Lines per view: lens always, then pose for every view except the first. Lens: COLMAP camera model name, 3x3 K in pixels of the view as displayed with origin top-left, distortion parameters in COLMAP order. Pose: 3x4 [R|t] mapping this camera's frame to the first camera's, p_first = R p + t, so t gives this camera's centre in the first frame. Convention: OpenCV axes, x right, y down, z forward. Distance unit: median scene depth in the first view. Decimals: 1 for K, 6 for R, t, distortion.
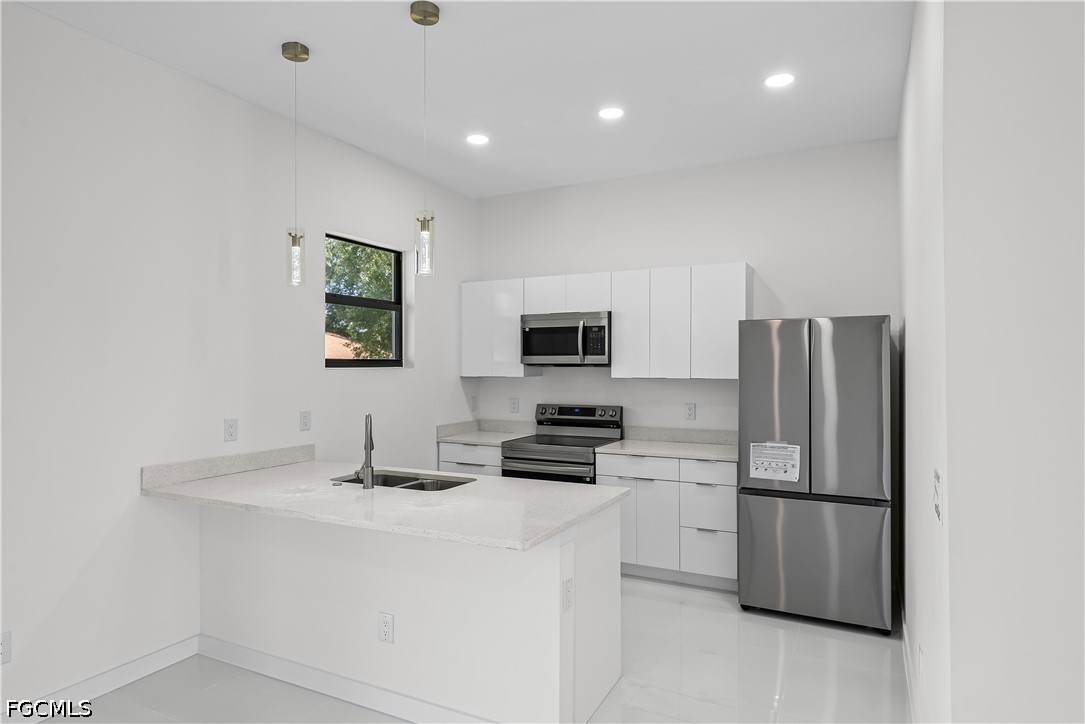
lens RADIAL K [[620.6, 0, 545.2], [0, 620.6, 363.6], [0, 0, 1]] dist [0.005876, 0.000670]
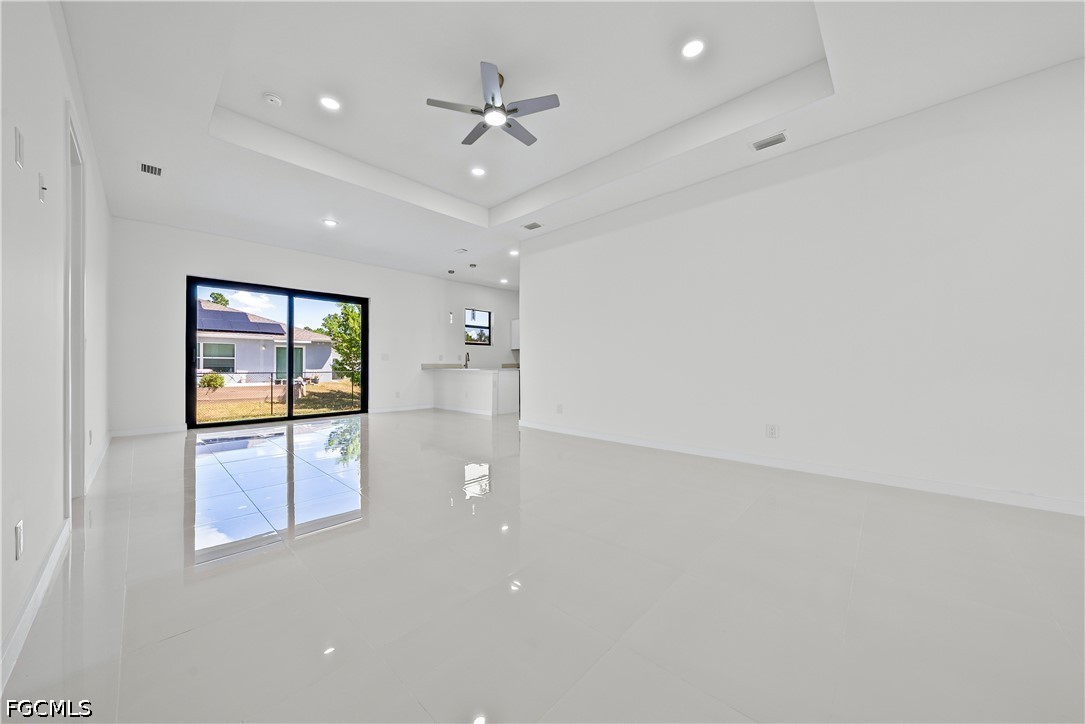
lens RADIAL K [[374.2, 0, 543.3], [0, 374.2, 367.0], [0, 0, 1]] dist [0.002705, 0.000005]
pose [[0.960710, 0.001918, -0.277547, 0.876055], [0.000477, 0.999963, 0.008564, 0.148940], [0.277553, -0.008360, 0.960674, -1.261368]]
